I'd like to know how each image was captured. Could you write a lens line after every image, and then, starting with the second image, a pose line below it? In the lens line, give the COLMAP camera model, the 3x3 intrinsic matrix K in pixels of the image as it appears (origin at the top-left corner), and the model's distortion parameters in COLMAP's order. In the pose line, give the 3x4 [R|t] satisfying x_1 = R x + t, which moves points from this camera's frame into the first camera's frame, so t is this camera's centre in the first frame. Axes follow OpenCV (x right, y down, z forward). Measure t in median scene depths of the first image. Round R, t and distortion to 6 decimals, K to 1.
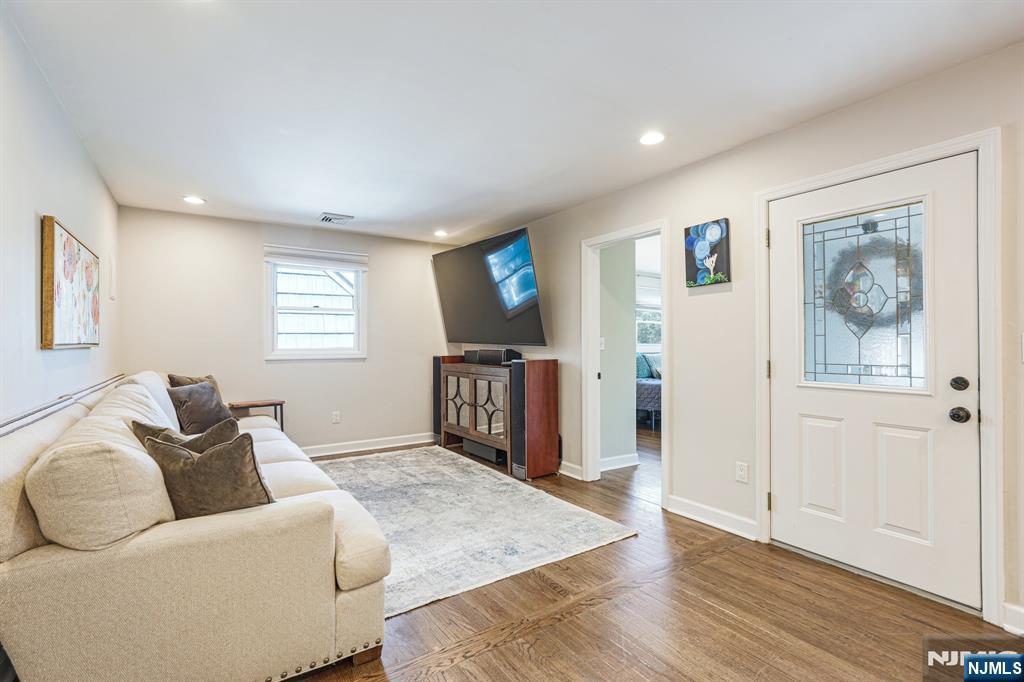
lens RADIAL K [[473.7, 0, 512.0], [0, 473.7, 341.0], [0, 0, 1]] dist [-0.002877, -0.000212]
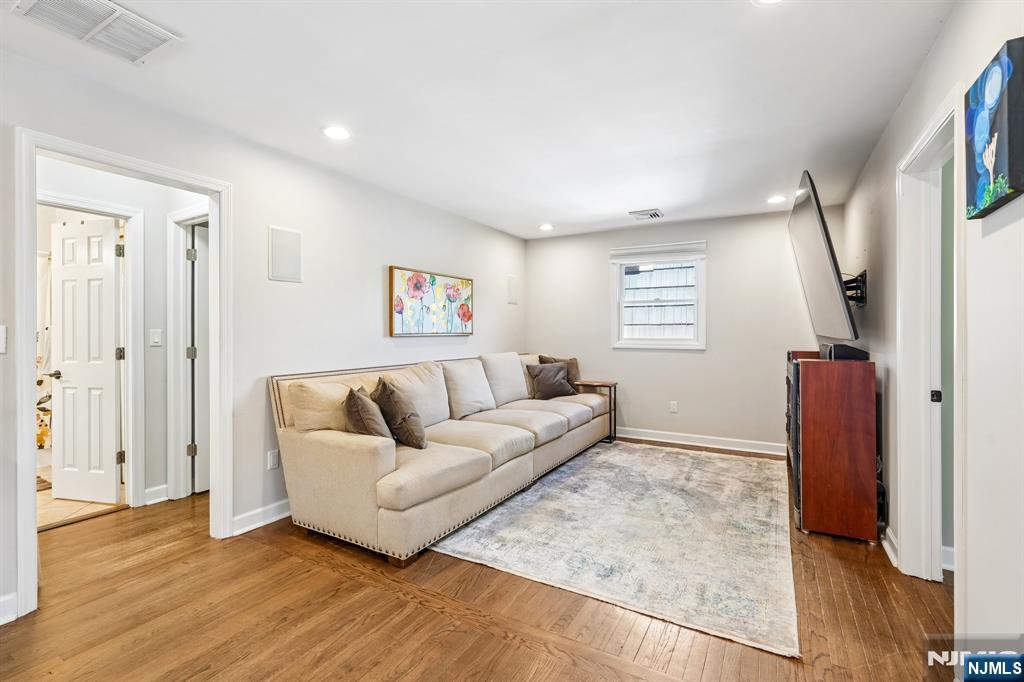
lens RADIAL K [[464.5, 0, 510.2], [0, 464.5, 333.8], [0, 0, 1]] dist [-0.002653, -0.000293]
pose [[0.436546, 0.006083, -0.899661, 0.457810], [0.000953, 0.999973, 0.007223, -0.003708], [0.899681, -0.004010, 0.436529, 0.309619]]
